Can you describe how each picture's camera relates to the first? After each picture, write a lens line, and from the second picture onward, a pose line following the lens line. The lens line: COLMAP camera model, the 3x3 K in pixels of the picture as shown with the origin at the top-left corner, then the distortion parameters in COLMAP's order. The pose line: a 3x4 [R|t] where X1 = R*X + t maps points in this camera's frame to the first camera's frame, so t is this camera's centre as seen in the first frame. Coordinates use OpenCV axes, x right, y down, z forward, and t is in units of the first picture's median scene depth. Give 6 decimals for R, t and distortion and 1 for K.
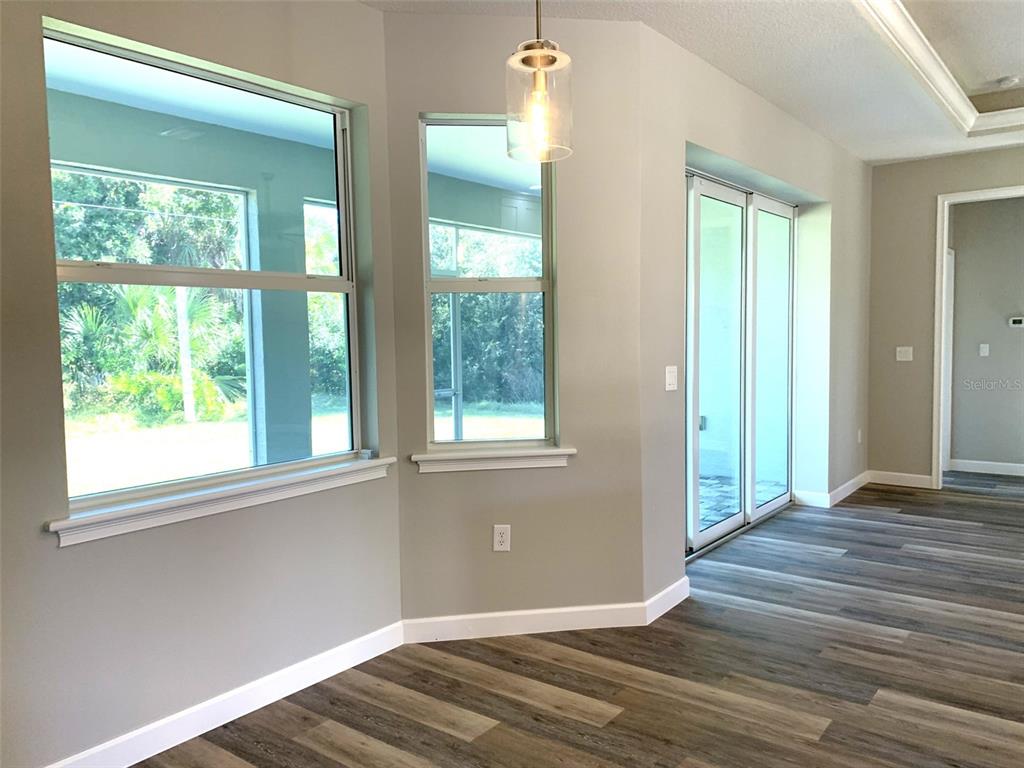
lens RADIAL K [[791.0, 0, 508.7], [0, 791.0, 386.0], [0, 0, 1]] dist [0.018027, -0.013891]
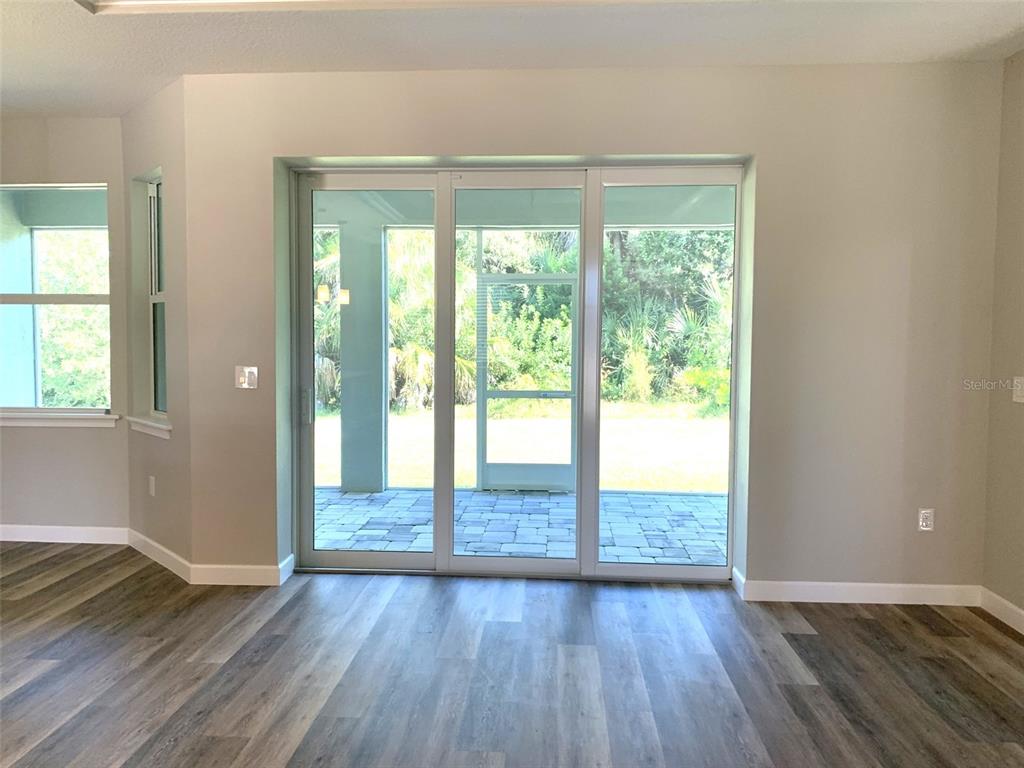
lens RADIAL K [[791.0, 0, 508.7], [0, 791.0, 386.0], [0, 0, 1]] dist [0.018027, -0.013891]
pose [[0.547460, 0.074824, -0.833480, 1.440253], [-0.074607, 0.996393, 0.040445, -0.076596], [0.833500, 0.040041, 0.551067, 0.756919]]
